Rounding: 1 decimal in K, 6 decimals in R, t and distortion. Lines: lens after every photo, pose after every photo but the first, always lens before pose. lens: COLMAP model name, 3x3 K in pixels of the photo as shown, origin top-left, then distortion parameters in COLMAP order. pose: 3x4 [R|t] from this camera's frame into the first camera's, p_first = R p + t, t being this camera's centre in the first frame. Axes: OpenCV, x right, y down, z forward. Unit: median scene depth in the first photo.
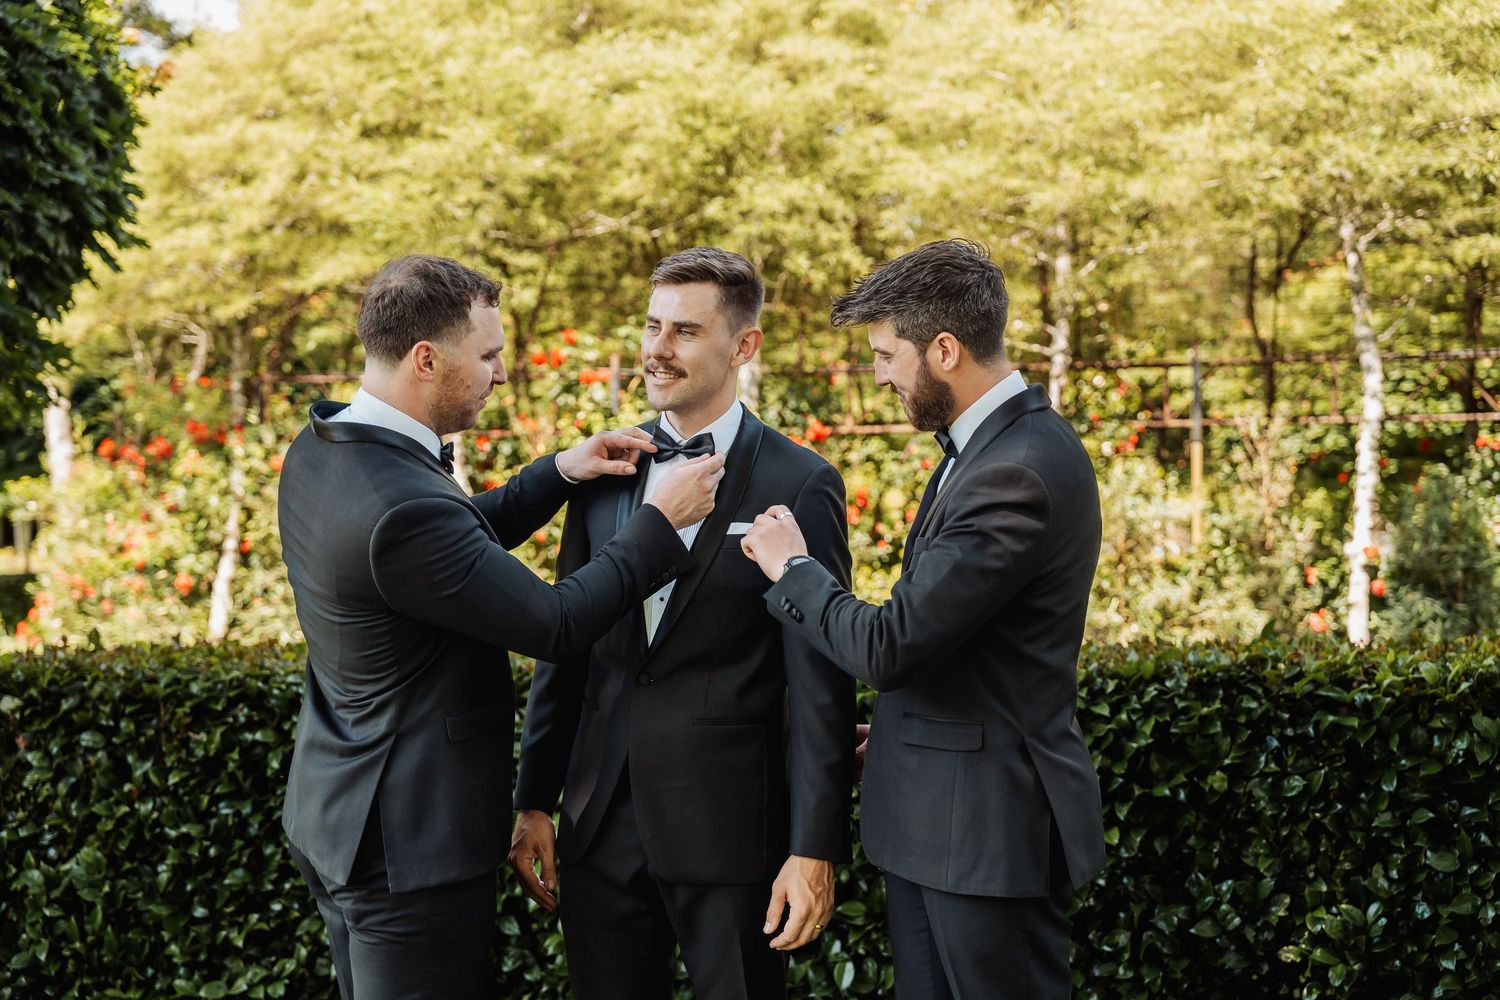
lens RADIAL K [[2082.9, 0, 743.9], [0, 2082.9, 501.6], [0, 0, 1]] dist [0.047662, -0.061835]
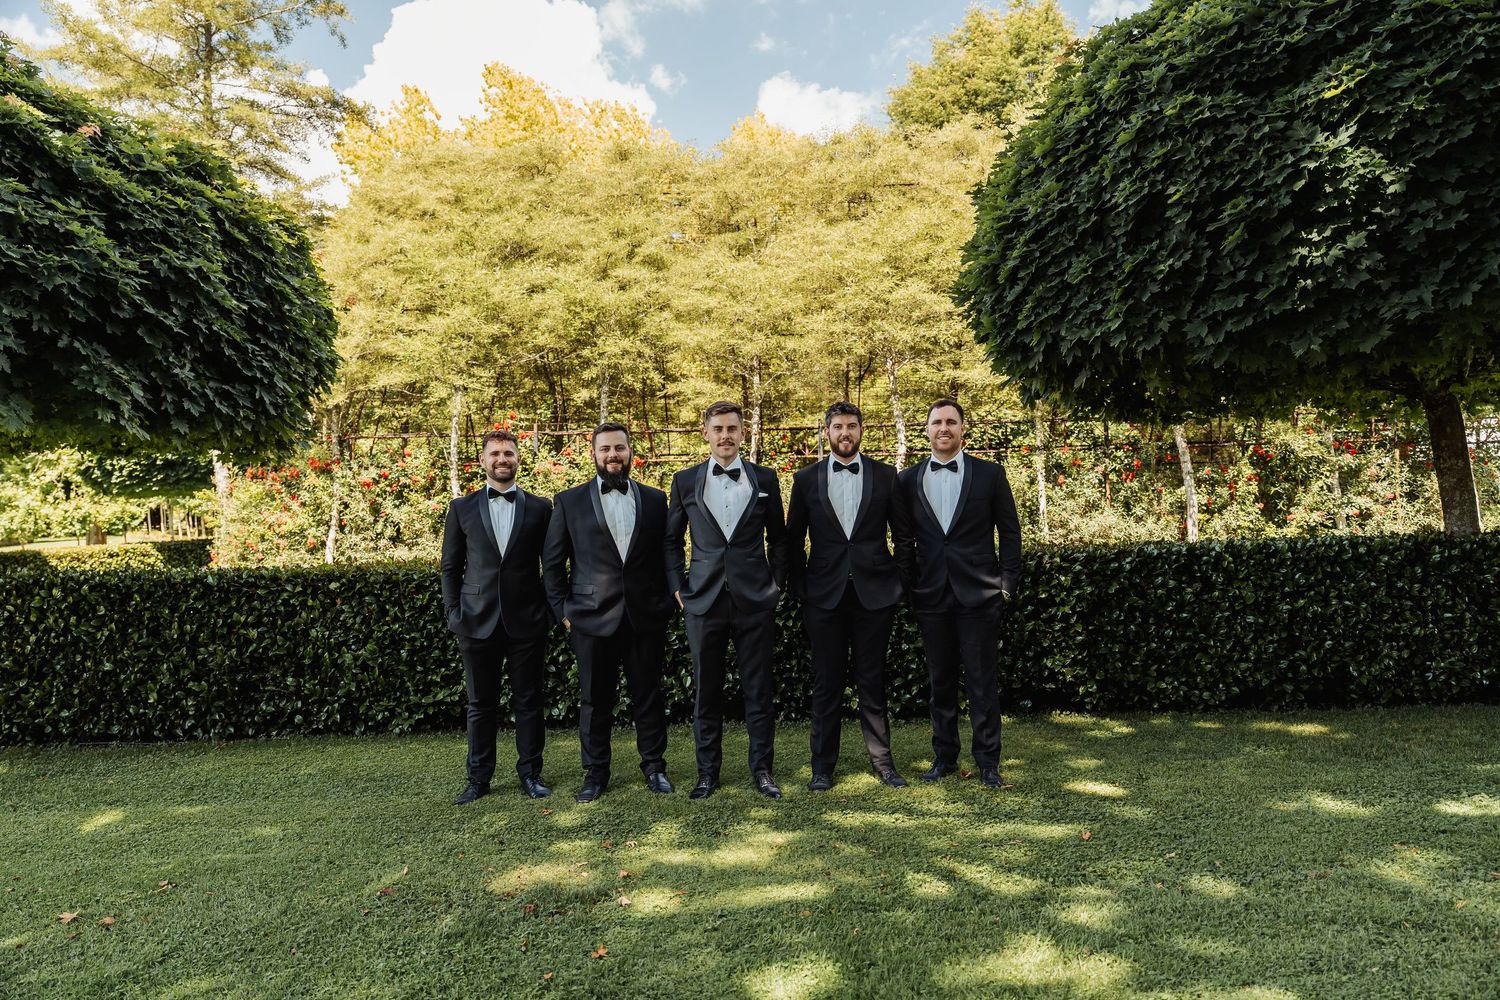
lens RADIAL K [[1183.0, 0, 749.5], [0, 1183.0, 506.0], [0, 0, 1]] dist [0.002898, 0.015733]
pose [[0.988316, -0.014033, 0.151772, -0.034403], [0.012632, 0.999868, 0.010193, -0.000743], [-0.151896, -0.008157, 0.988363, -0.162713]]
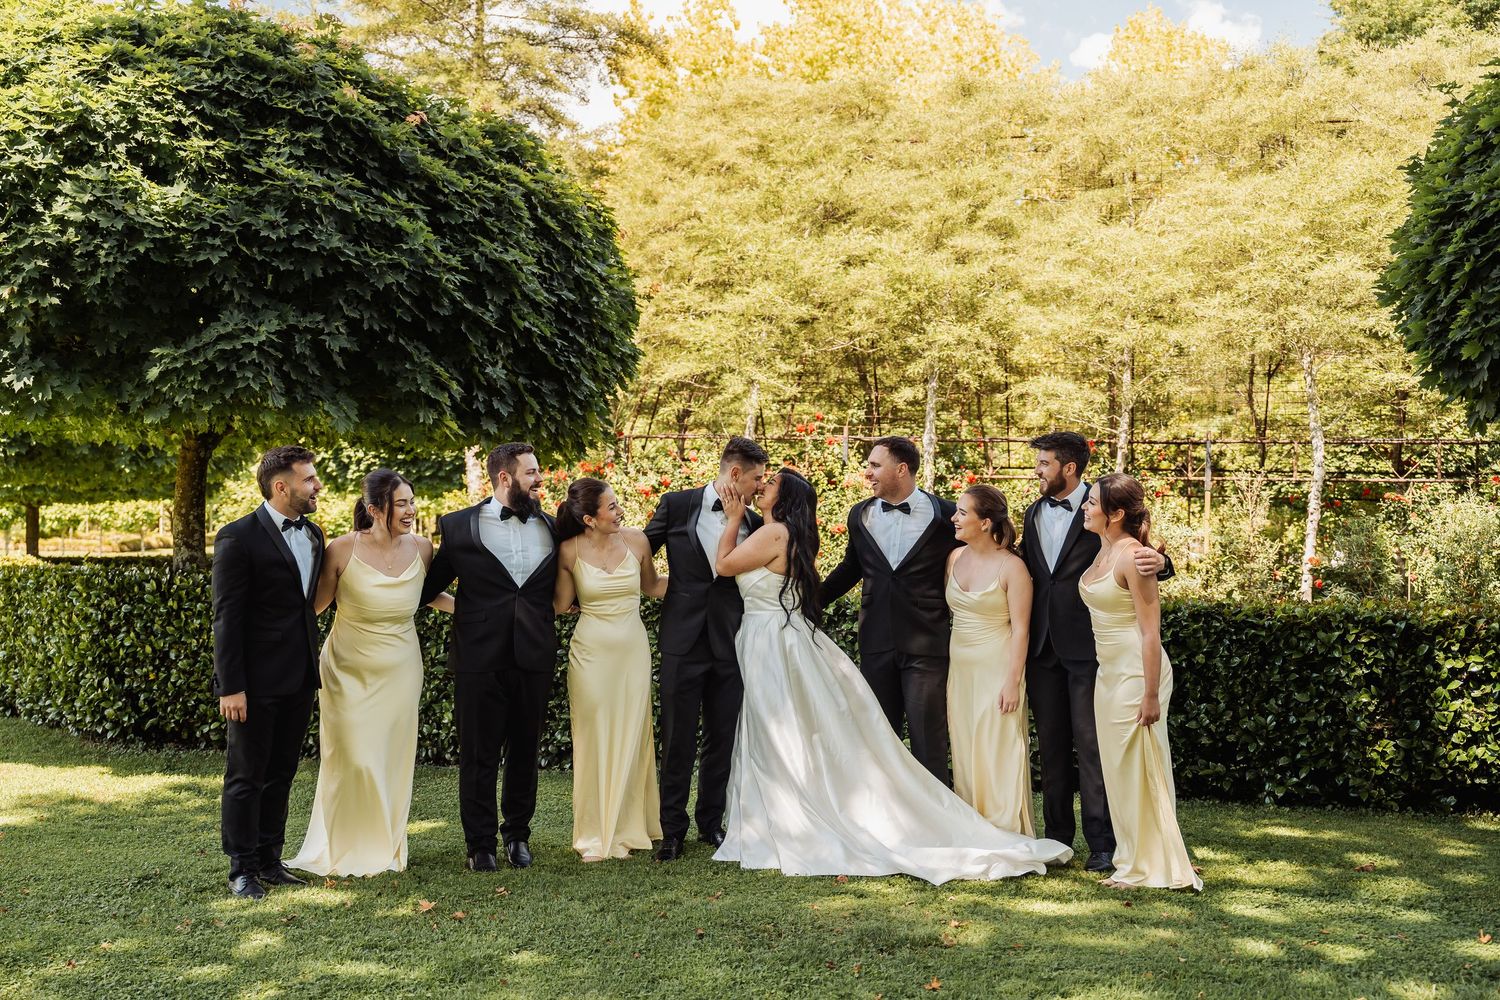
lens RADIAL K [[1582.3, 0, 750.0], [0, 1582.3, 500.0], [0, 0, 1]] dist [0.010476, -0.013581]
pose [[0.996861, 0.027512, -0.074238, -0.046218], [-0.028037, 0.999589, -0.006026, -0.003906], [0.074041, 0.008088, 0.997222, -0.254064]]
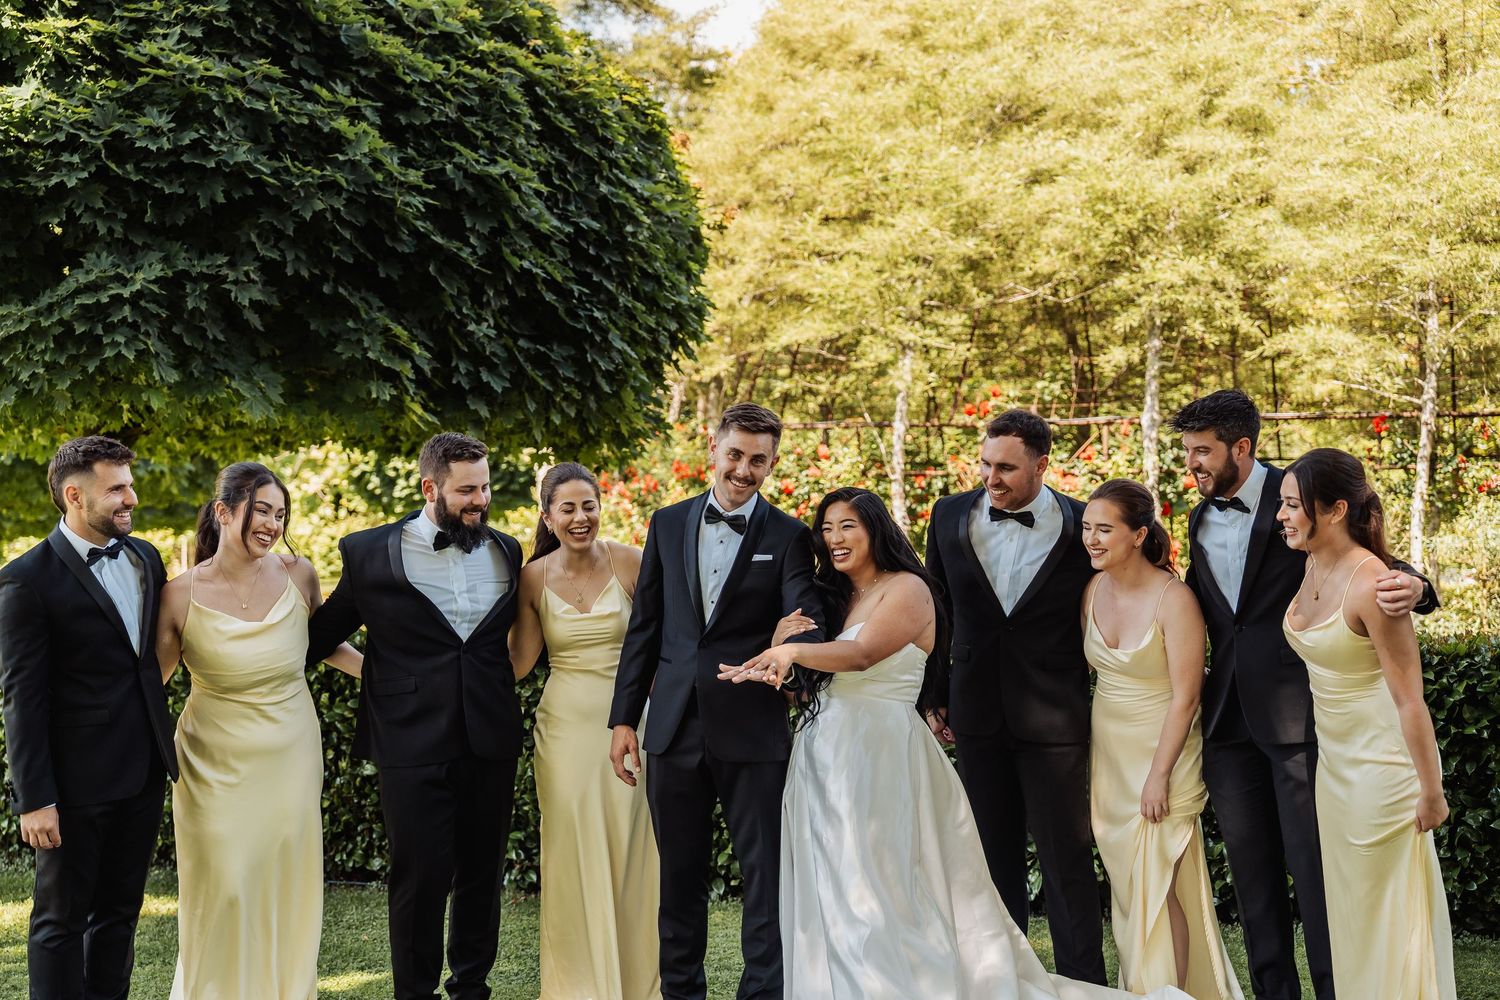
lens RADIAL K [[2082.9, 0, 743.9], [0, 2082.9, 501.6], [0, 0, 1]] dist [0.047662, -0.061835]
pose [[0.984339, 0.003118, -0.176257, -0.016289], [-0.005435, 0.999905, -0.012668, -0.000729], [0.176201, 0.013427, 0.984263, -0.196742]]
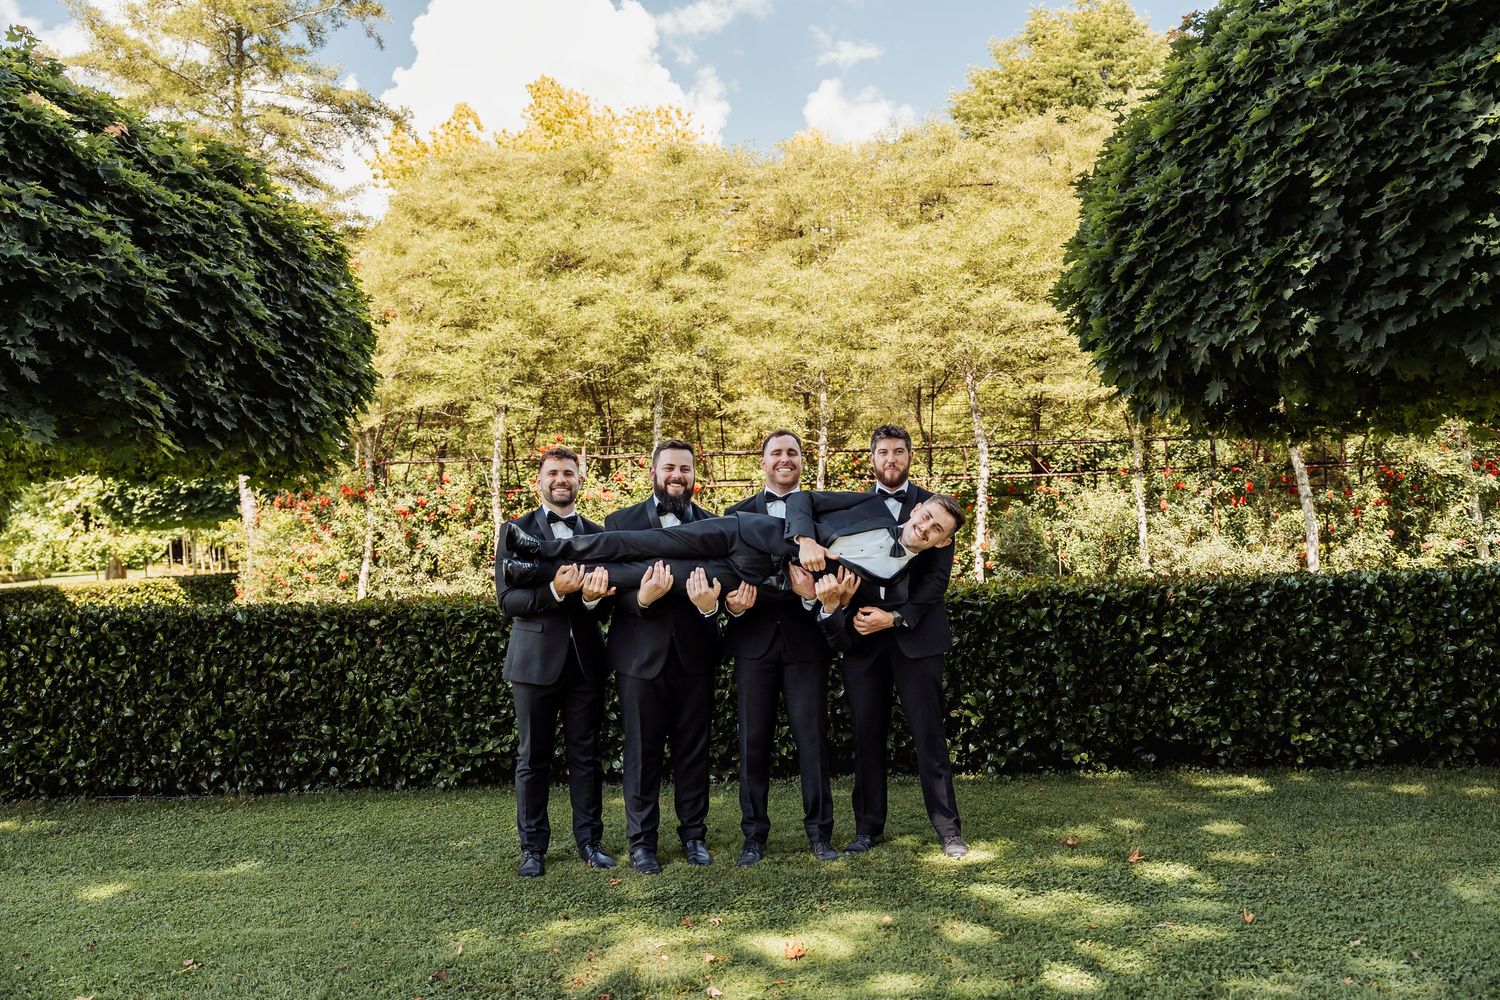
lens RADIAL K [[1274.8, 0, 748.5], [0, 1274.8, 494.7], [0, 0, 1]] dist [0.003603, 0.018411]
pose [[0.993995, -0.013890, 0.108539, -0.042690], [0.016504, 0.999594, -0.023217, 0.000446], [-0.108173, 0.024869, 0.993821, -0.142125]]
